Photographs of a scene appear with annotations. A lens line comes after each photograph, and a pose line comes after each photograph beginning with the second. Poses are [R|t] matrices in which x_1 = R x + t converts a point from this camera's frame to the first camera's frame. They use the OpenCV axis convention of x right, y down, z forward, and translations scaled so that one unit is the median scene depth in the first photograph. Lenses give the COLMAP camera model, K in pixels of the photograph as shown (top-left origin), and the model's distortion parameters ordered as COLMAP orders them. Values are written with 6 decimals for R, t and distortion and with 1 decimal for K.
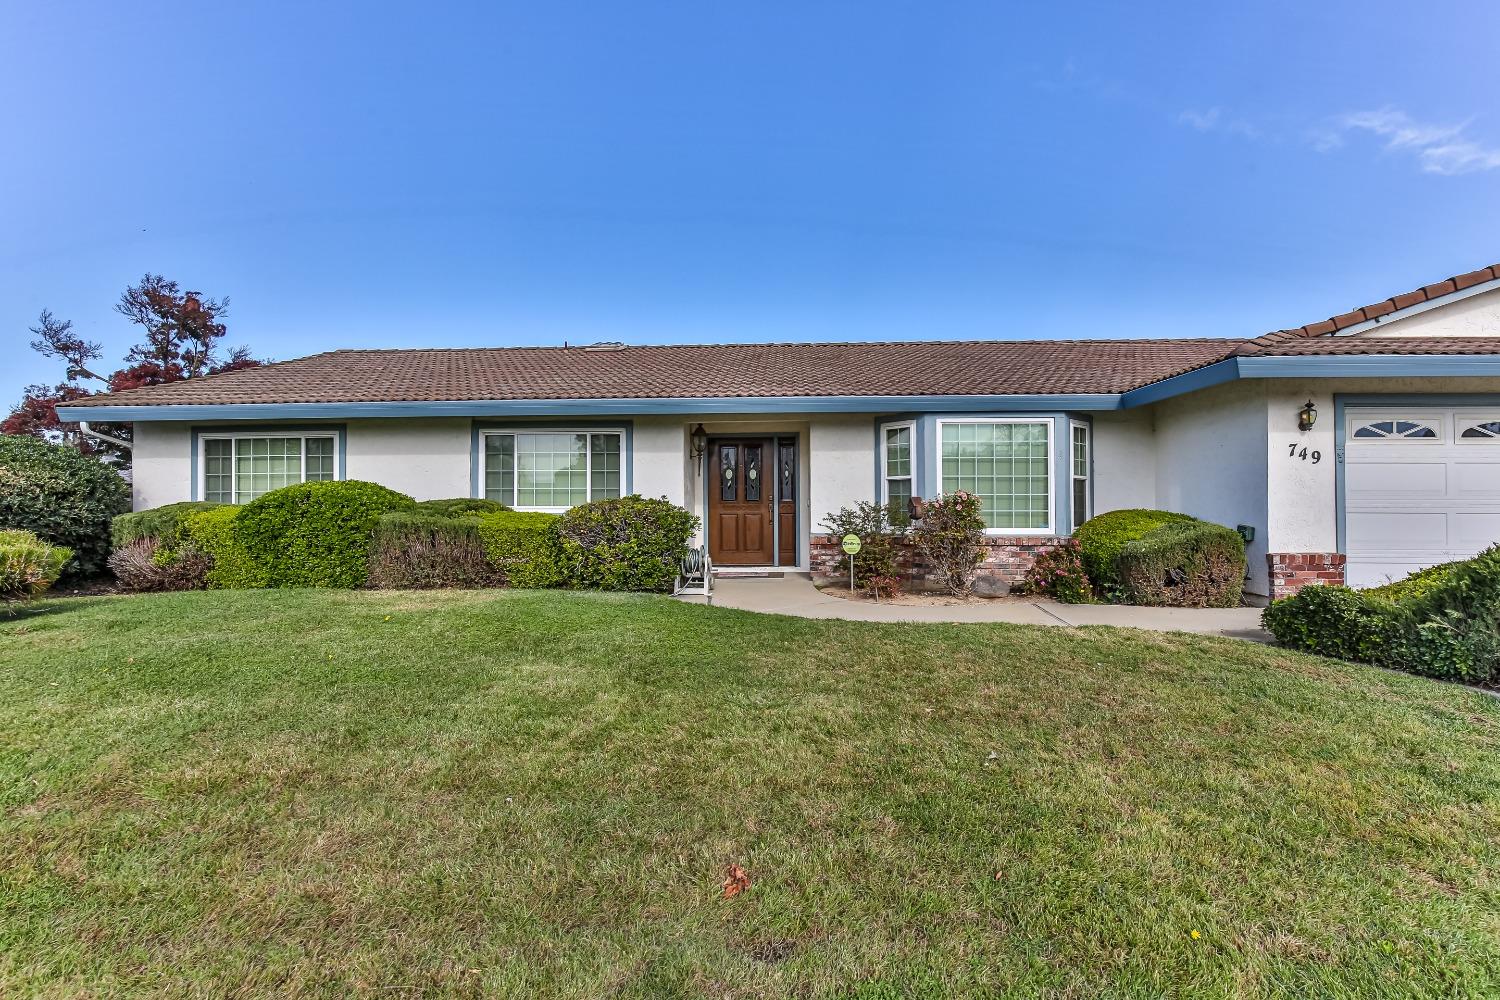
lens RADIAL K [[721.1, 0, 750.0], [0, 721.1, 500.0], [0, 0, 1]] dist [-0.017562, 0.000063]
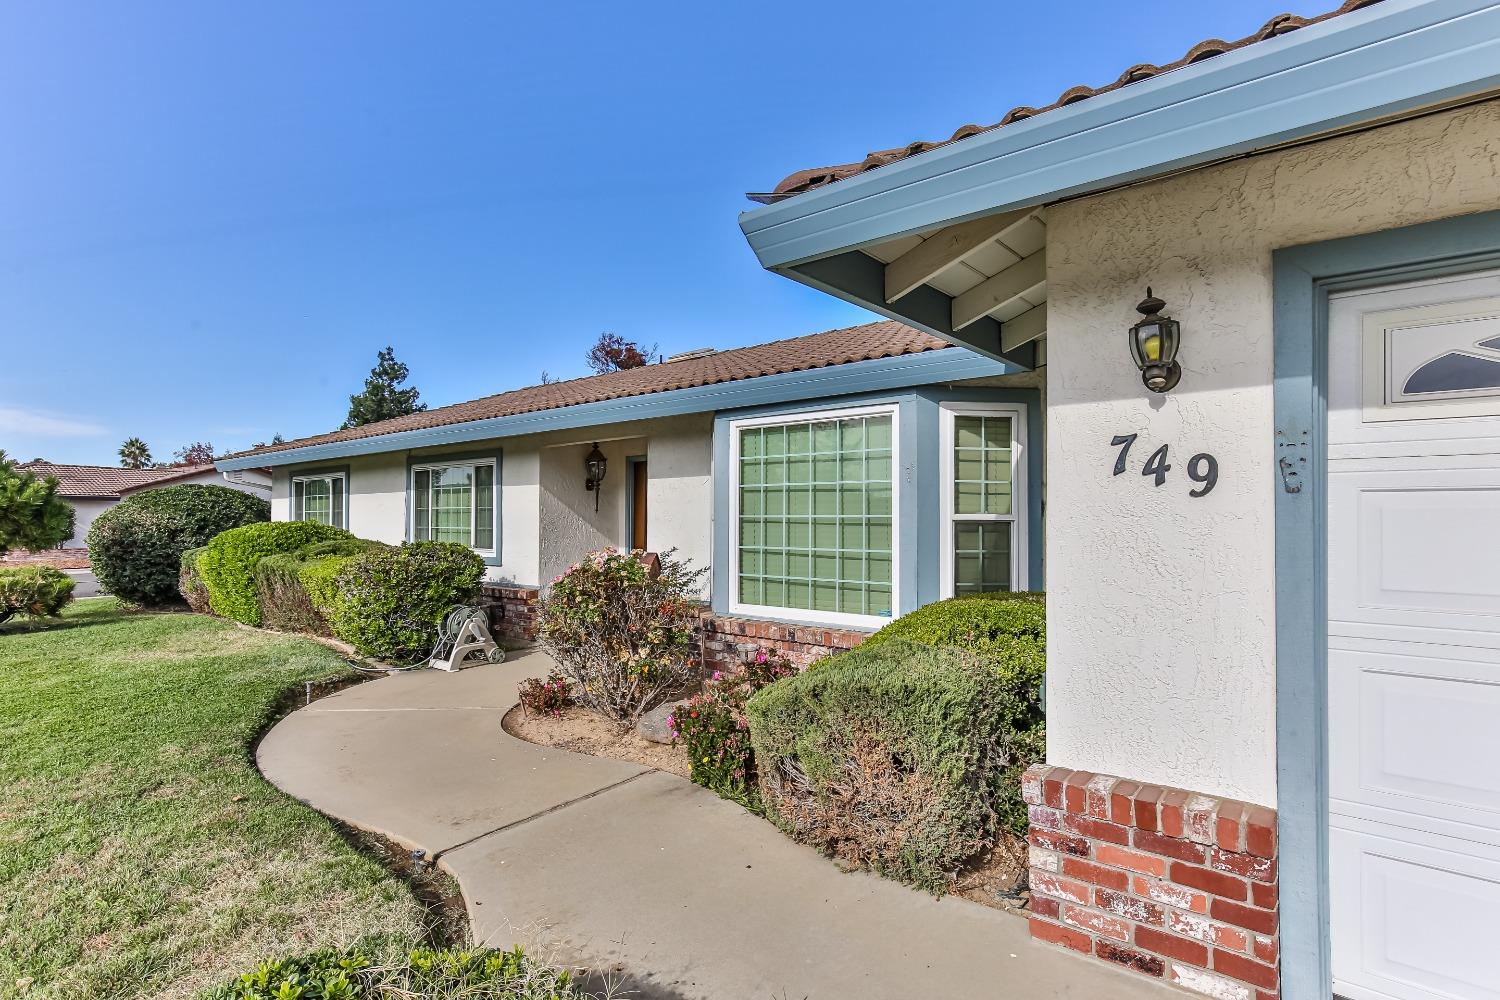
lens RADIAL K [[762.2, 0, 750.0], [0, 762.2, 500.0], [0, 0, 1]] dist [-0.001564, -0.000253]
pose [[0.810632, -0.013239, -0.585407, 0.824633], [0.002647, 0.999817, -0.018946, -0.043687], [0.585550, 0.013808, 0.810518, 0.623429]]
